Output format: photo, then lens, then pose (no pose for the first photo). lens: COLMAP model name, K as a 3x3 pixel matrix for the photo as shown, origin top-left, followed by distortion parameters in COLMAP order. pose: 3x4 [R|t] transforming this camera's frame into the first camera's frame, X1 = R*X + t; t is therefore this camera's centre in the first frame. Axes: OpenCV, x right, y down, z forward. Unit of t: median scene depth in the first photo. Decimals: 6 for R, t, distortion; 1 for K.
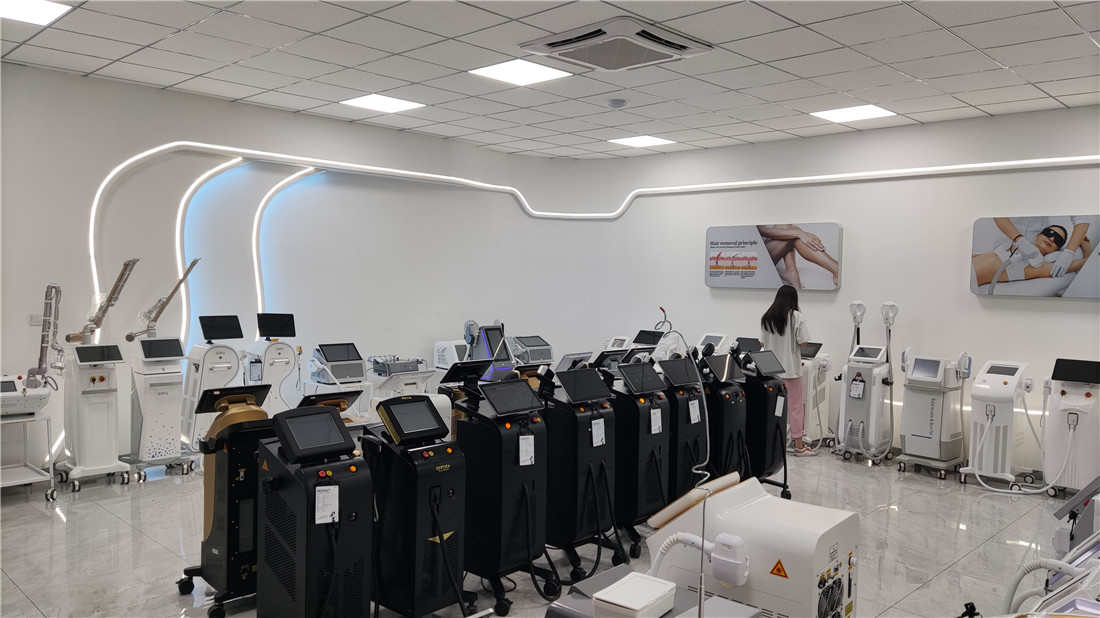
lens RADIAL K [[813.2, 0, 550.0], [0, 813.2, 309.0], [0, 0, 1]] dist [0.092814, -0.001057]
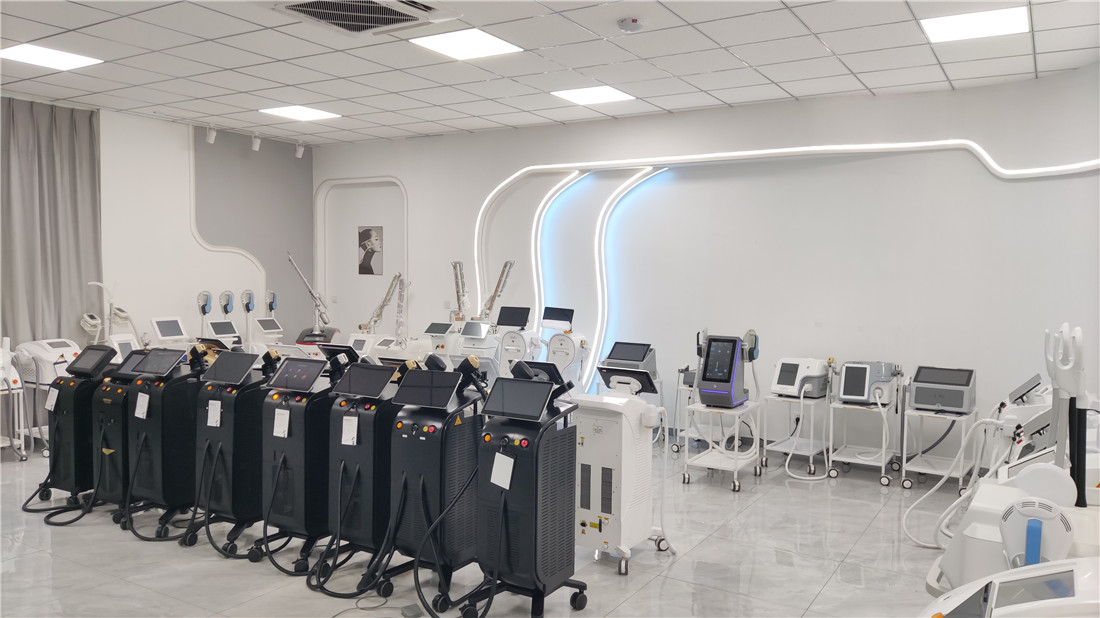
lens RADIAL K [[813.2, 0, 550.0], [0, 813.2, 309.0], [0, 0, 1]] dist [0.092814, -0.001057]
pose [[0.240041, 0.028476, -0.970345, 0.760124], [-0.049640, 0.998622, 0.017026, -0.011549], [0.969493, 0.044081, 0.241124, 0.753344]]
